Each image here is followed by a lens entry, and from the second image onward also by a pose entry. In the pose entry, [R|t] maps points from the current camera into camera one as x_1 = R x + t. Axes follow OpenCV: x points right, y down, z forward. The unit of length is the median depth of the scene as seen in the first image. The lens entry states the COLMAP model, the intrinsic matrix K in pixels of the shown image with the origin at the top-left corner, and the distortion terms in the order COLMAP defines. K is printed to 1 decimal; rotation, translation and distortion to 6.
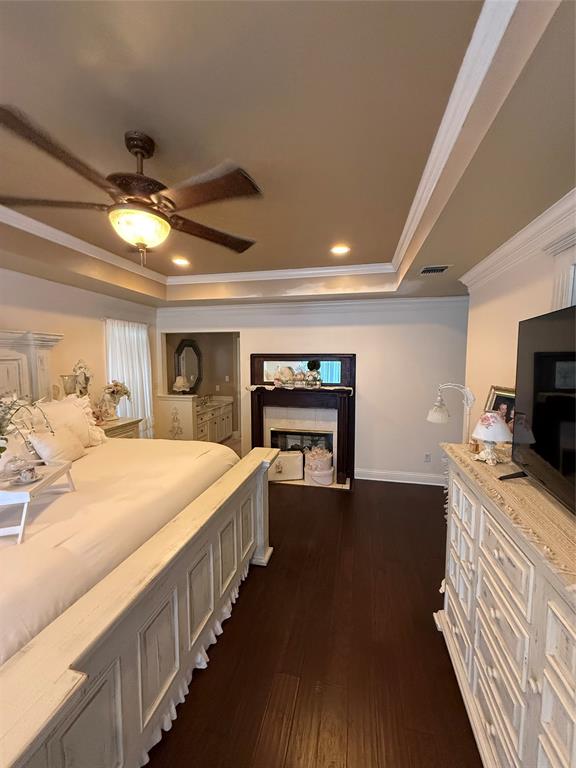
lens RADIAL K [[306.6, 0, 289.1], [0, 306.6, 383.0], [0, 0, 1]] dist [0.001502, 0.000169]
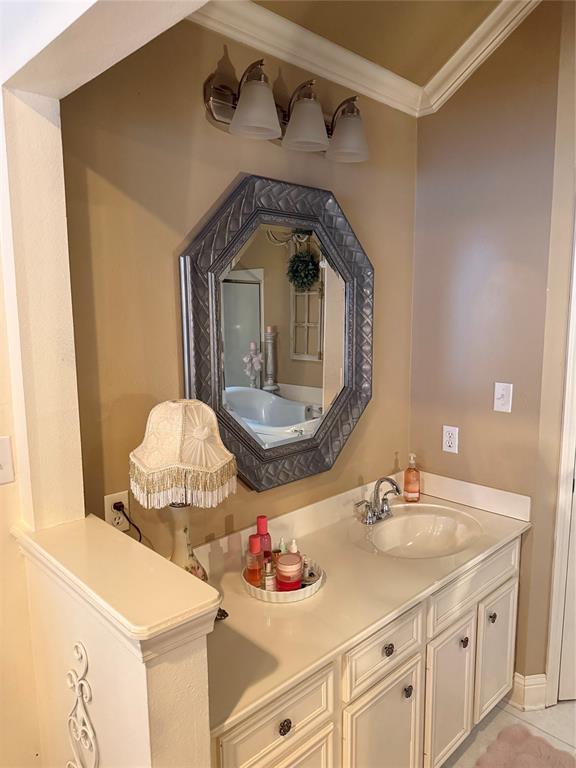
lens RADIAL K [[545.9, 0, 288.0], [0, 545.9, 384.0], [0, 0, 1]] dist [0.000486, 0.000238]
pose [[0.837585, 0.071483, -0.541609, -0.231756], [-0.037101, 0.996557, 0.074153, -0.072340], [0.545045, -0.042015, 0.837353, 1.133454]]
